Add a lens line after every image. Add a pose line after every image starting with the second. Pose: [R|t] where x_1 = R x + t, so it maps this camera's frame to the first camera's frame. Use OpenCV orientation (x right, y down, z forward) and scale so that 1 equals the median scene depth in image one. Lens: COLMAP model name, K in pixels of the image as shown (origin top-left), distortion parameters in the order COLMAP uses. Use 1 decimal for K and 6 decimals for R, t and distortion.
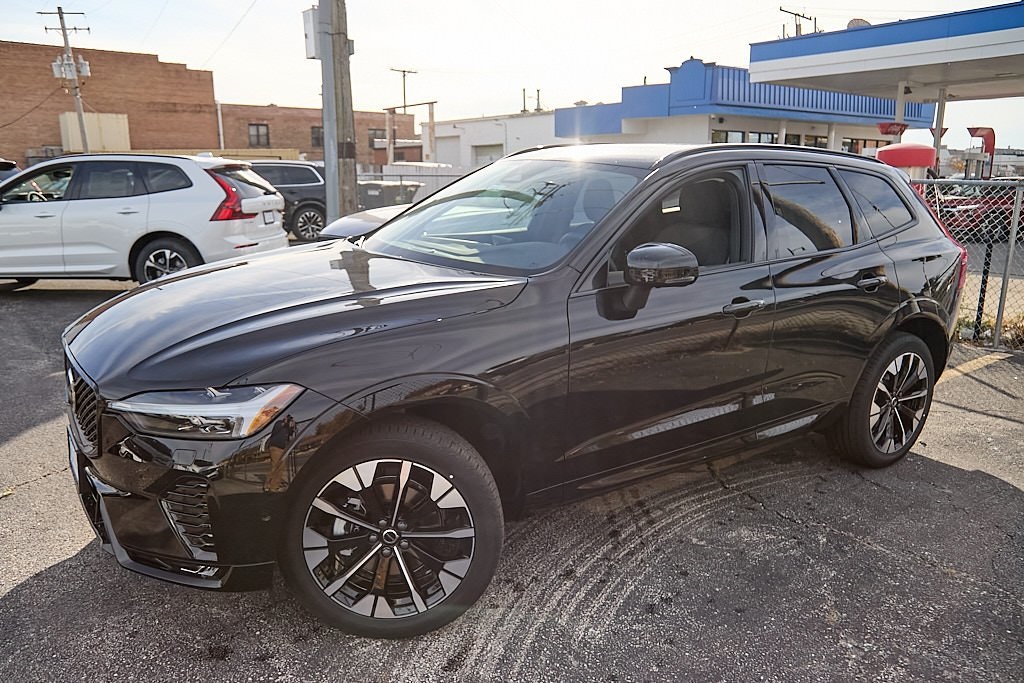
lens RADIAL K [[773.0, 0, 509.5], [0, 773.0, 342.3], [0, 0, 1]] dist [-0.025212, 0.012606]
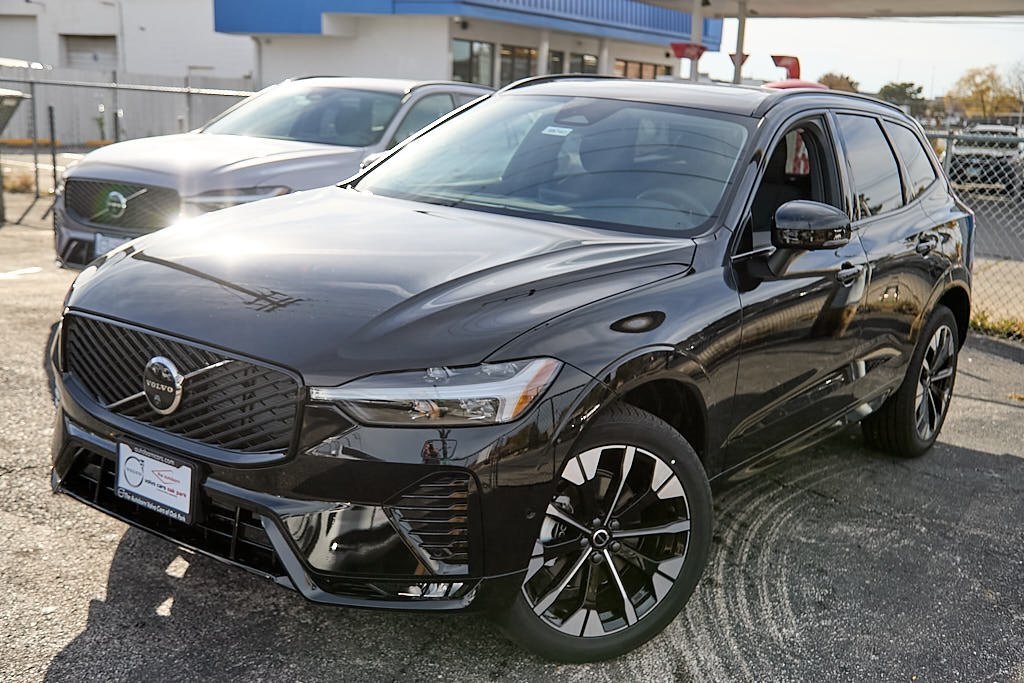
lens RADIAL K [[1186.2, 0, 472.7], [0, 1186.2, 332.4], [0, 0, 1]] dist [0.033026, 0.000000]
pose [[0.941461, -0.019203, 0.336573, -0.540119], [0.023742, 0.999674, -0.009377, 0.023748], [-0.336284, 0.016819, 0.941611, -0.148084]]
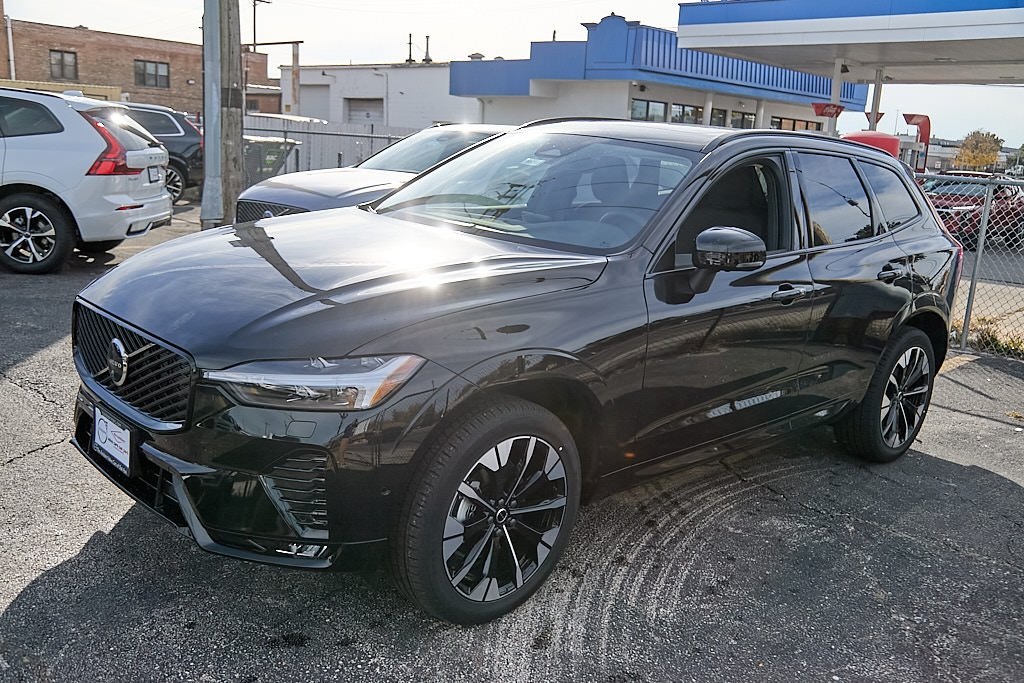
lens RADIAL K [[935.1, 0, 506.9], [0, 935.1, 344.4], [0, 0, 1]] dist [-0.000922, 0.000000]
pose [[0.986388, 0.023620, 0.162731, -0.233198], [-0.024218, 0.999705, 0.001691, 0.023503], [-0.162643, -0.005609, 0.986669, -0.130381]]
